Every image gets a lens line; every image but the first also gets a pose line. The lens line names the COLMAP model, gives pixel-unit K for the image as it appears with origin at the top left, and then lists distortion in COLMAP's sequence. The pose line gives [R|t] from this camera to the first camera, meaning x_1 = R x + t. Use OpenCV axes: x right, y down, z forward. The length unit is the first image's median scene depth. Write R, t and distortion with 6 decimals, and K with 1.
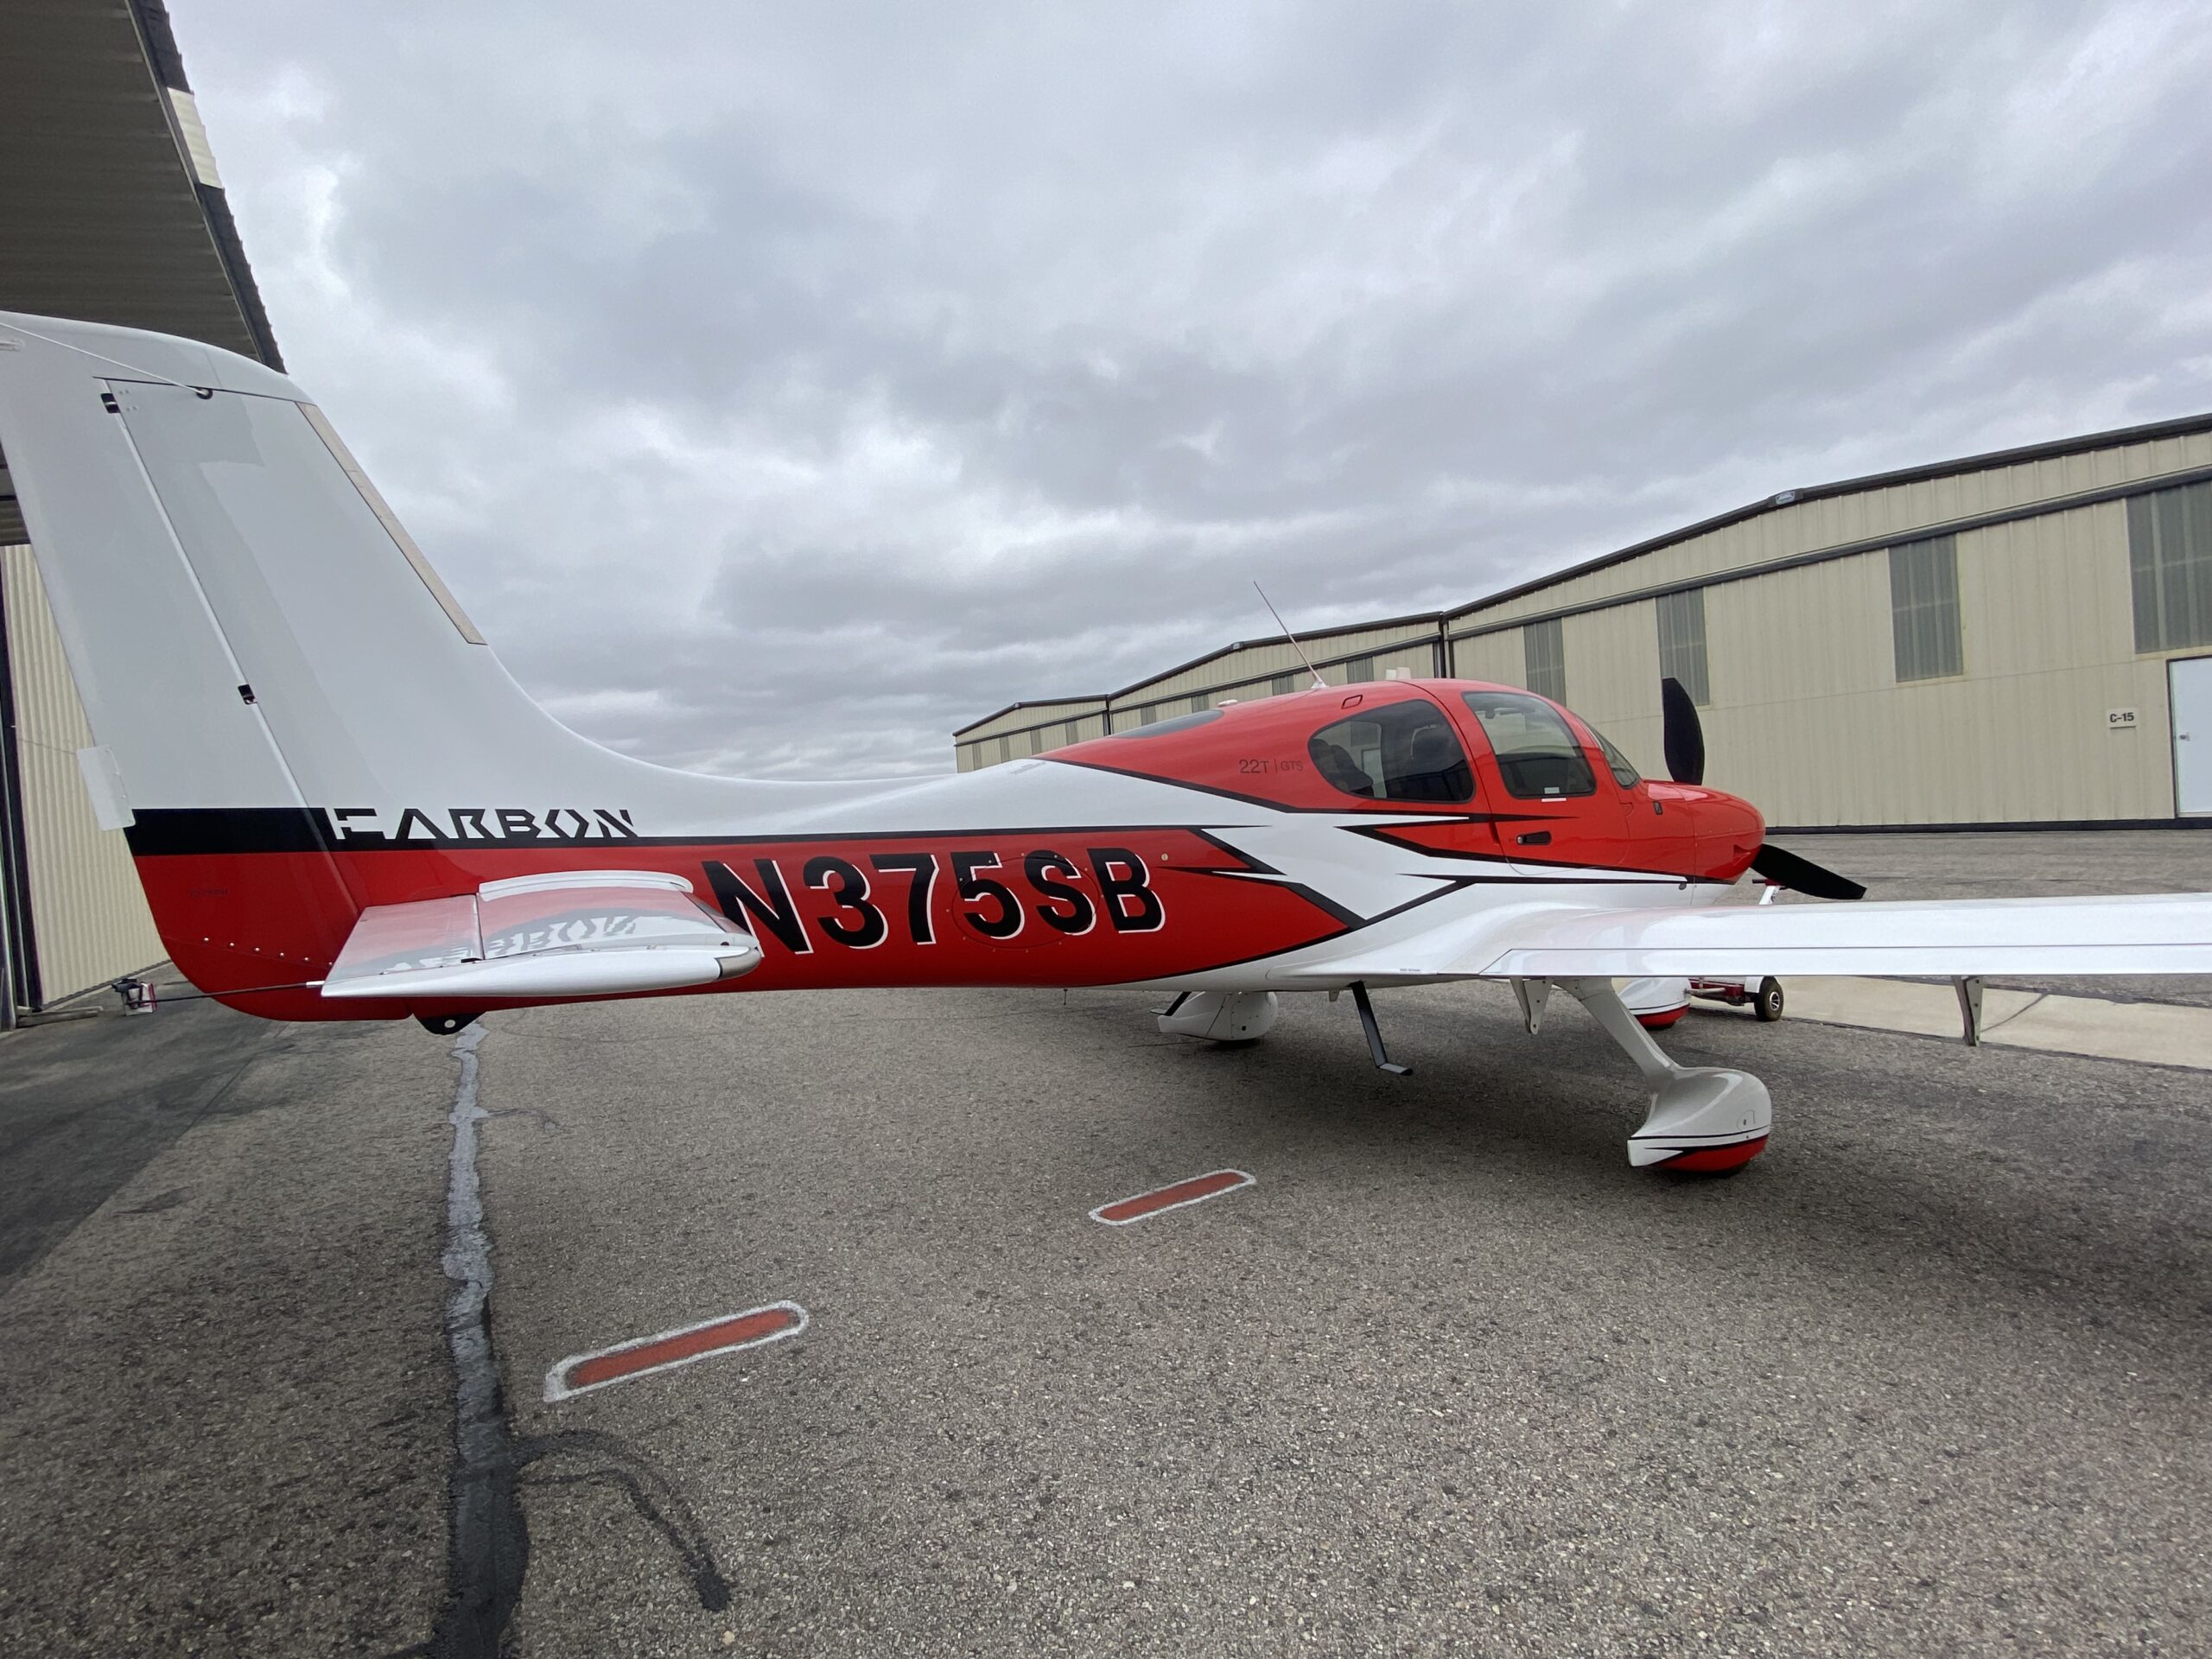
lens RADIAL K [[997.0, 0, 1094.3], [0, 997.0, 836.5], [0, 0, 1]] dist [-0.006193, -0.008110]
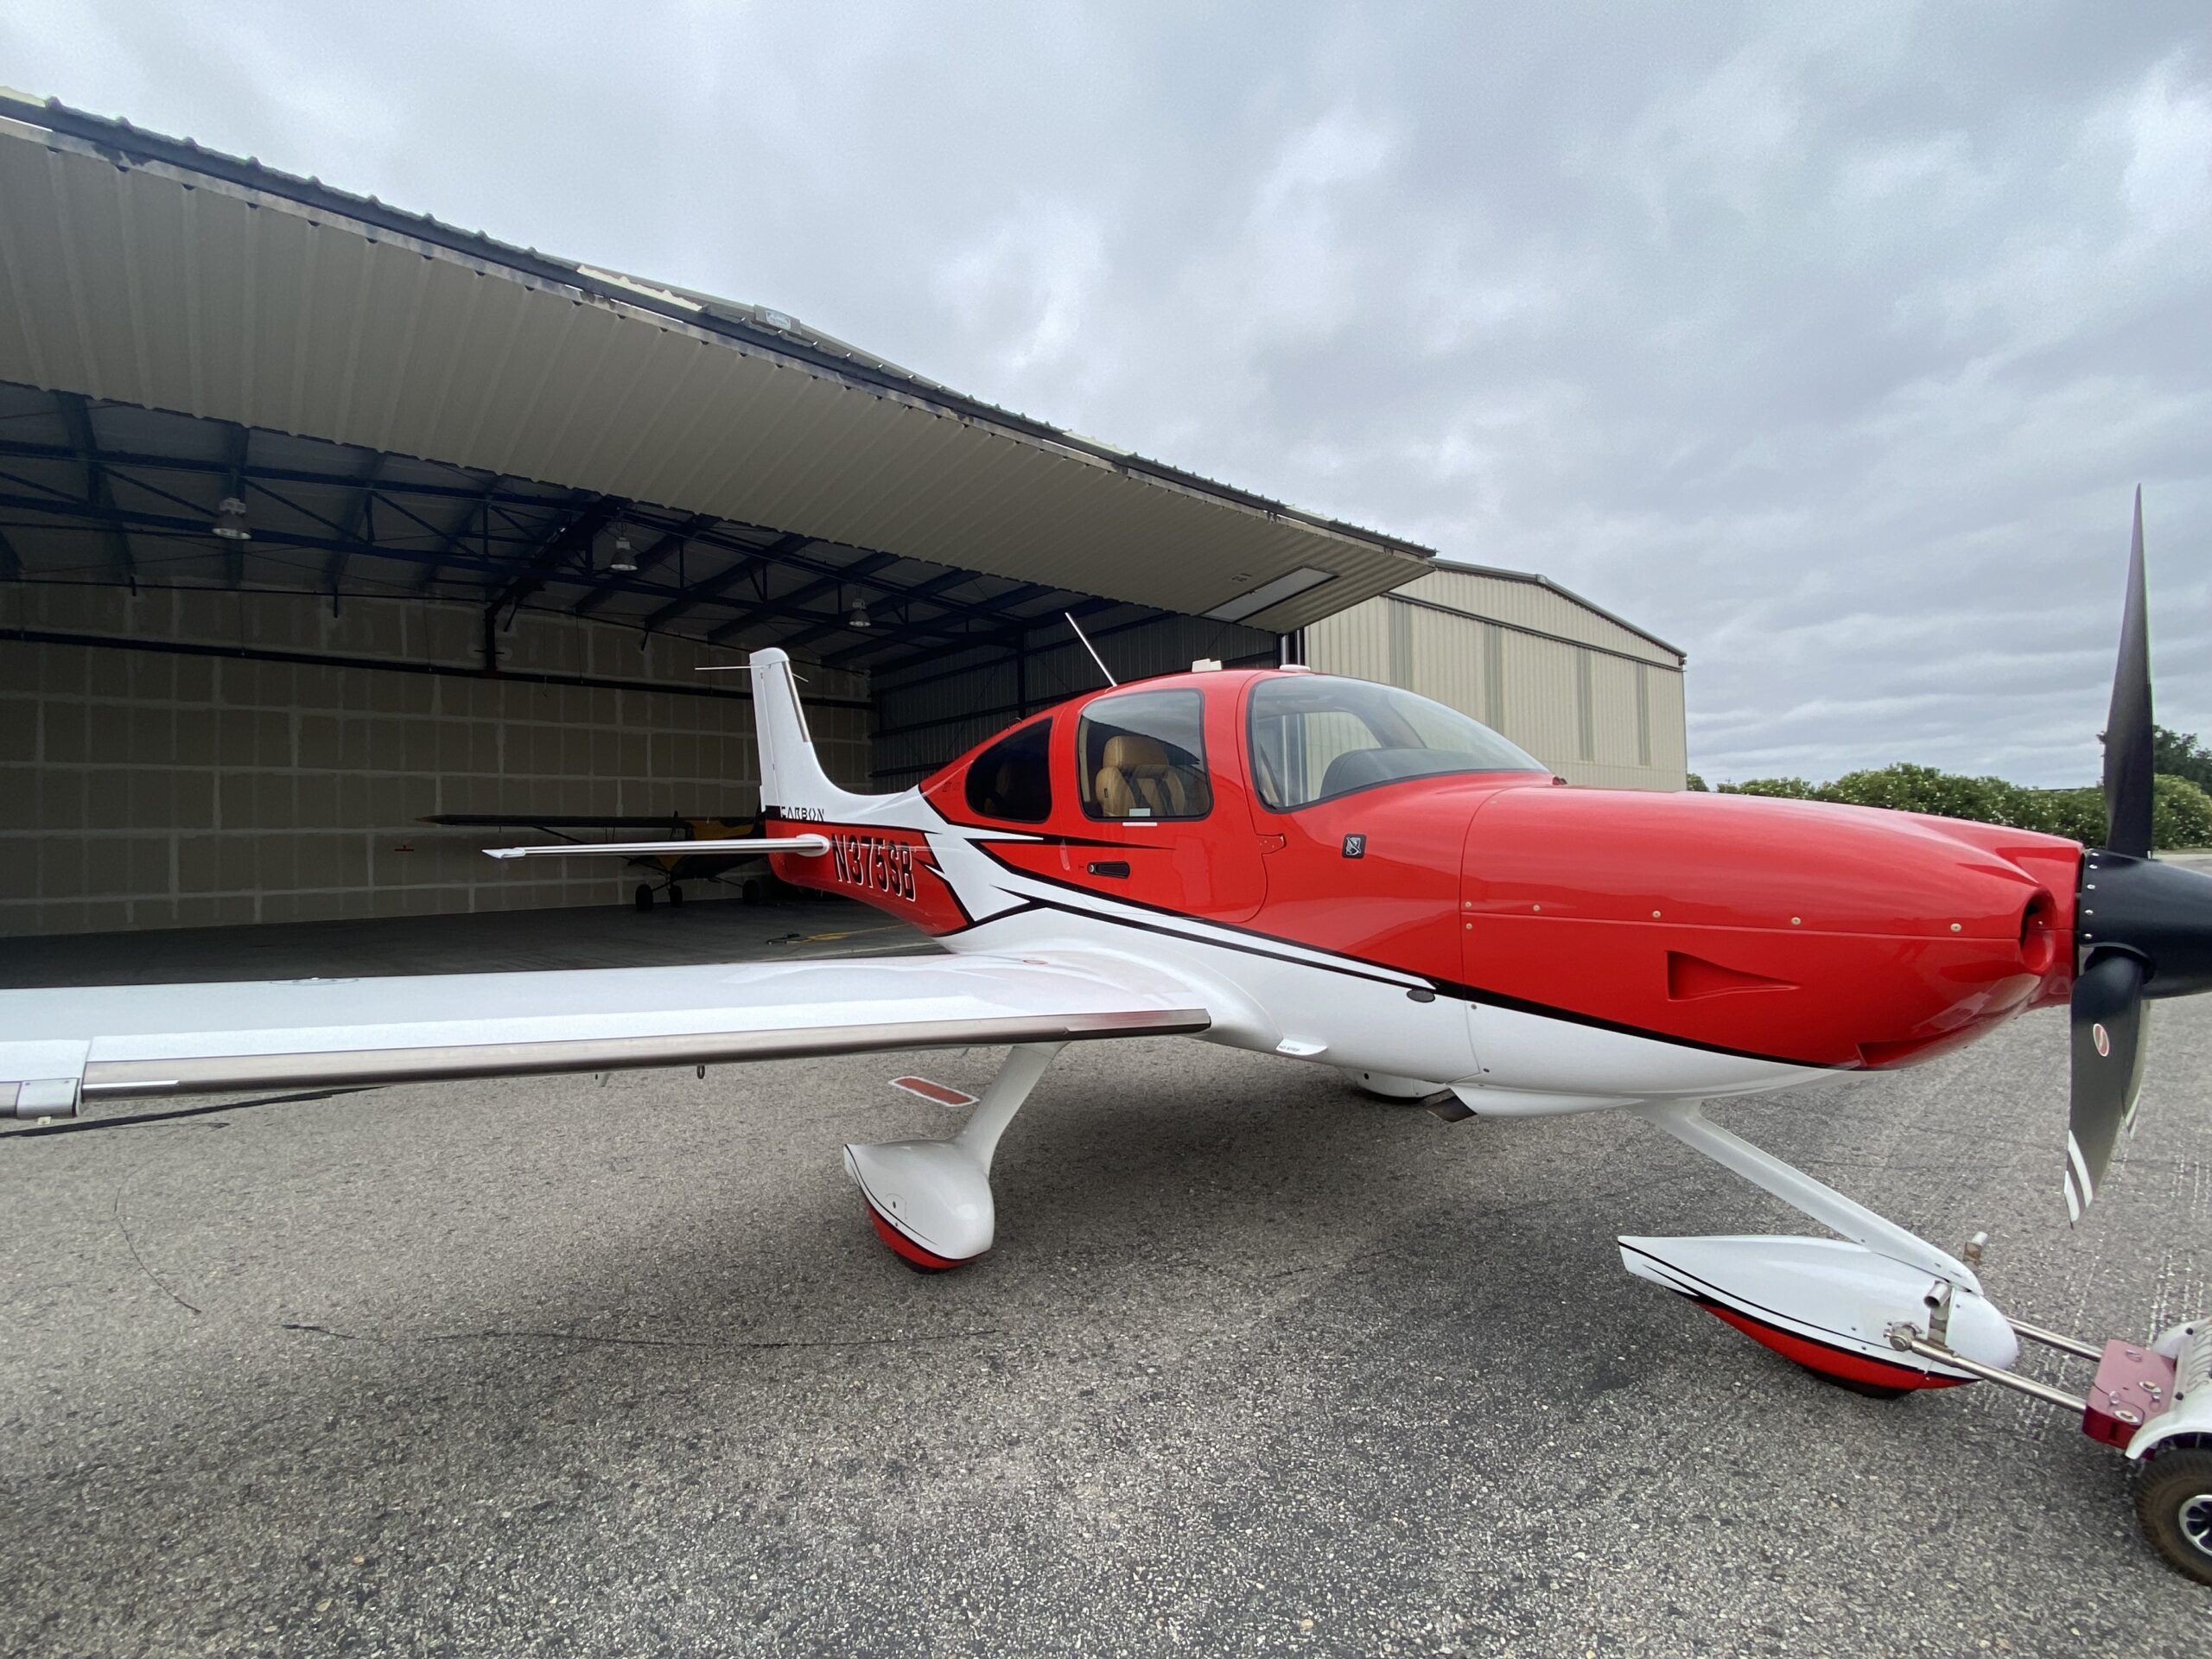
lens RADIAL K [[997.0, 0, 1101.3], [0, 997.0, 838.4], [0, 0, 1]] dist [-0.006193, -0.008110]
pose [[0.157196, 0.064065, -0.985487, 1.801497], [-0.020433, 0.997891, 0.061612, -0.106774], [0.987356, 0.010452, 0.158174, 1.228180]]
